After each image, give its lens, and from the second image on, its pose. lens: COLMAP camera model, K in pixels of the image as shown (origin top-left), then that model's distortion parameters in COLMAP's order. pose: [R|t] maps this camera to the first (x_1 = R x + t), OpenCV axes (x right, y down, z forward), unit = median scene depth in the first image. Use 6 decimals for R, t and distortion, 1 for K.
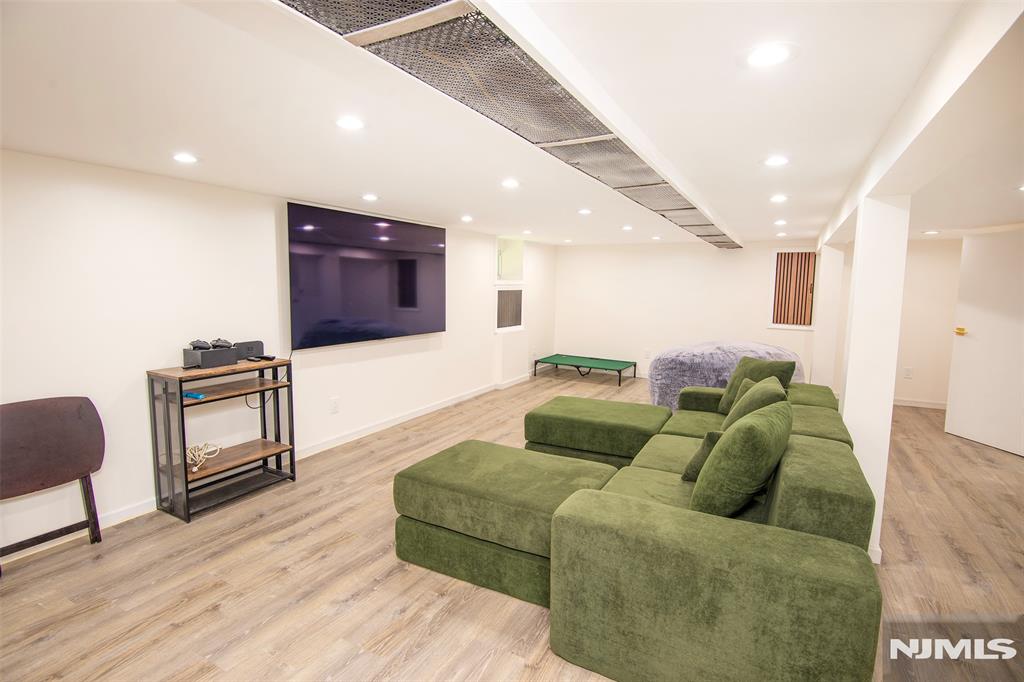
lens RADIAL K [[505.9, 0, 510.7], [0, 505.9, 336.0], [0, 0, 1]] dist [-0.016898, -0.000360]
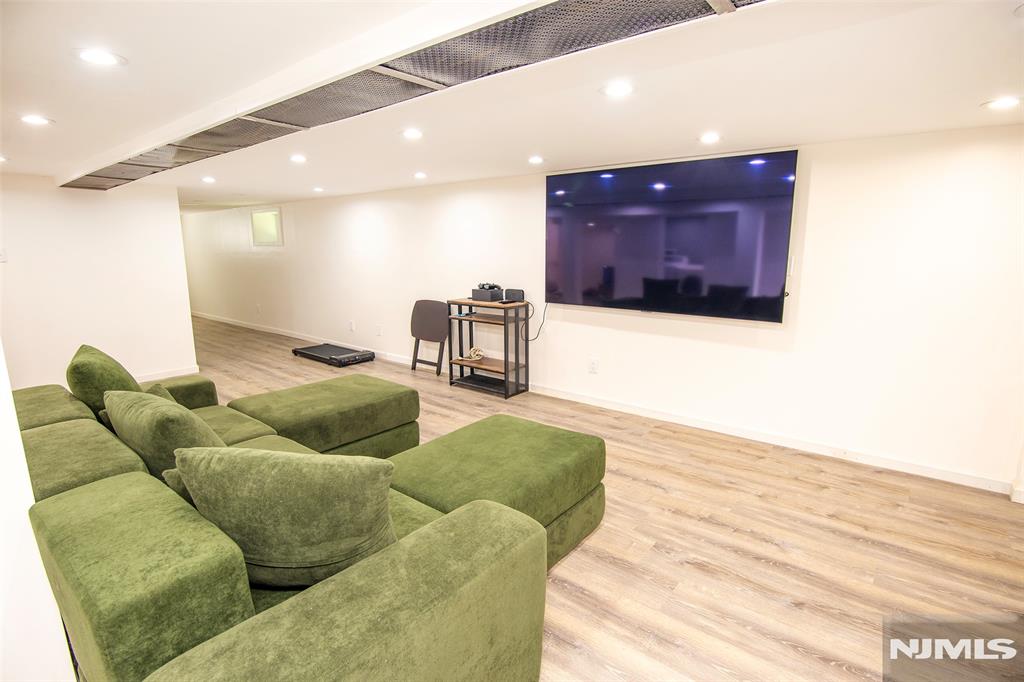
lens RADIAL K [[500.2, 0, 476.9], [0, 500.2, 343.0], [0, 0, 1]] dist [-0.001250, -0.000125]
pose [[-0.211380, 0.188906, -0.958975, 0.743683], [-0.091800, 0.972971, 0.211898, -0.111451], [0.973083, 0.132825, -0.188325, 1.073518]]
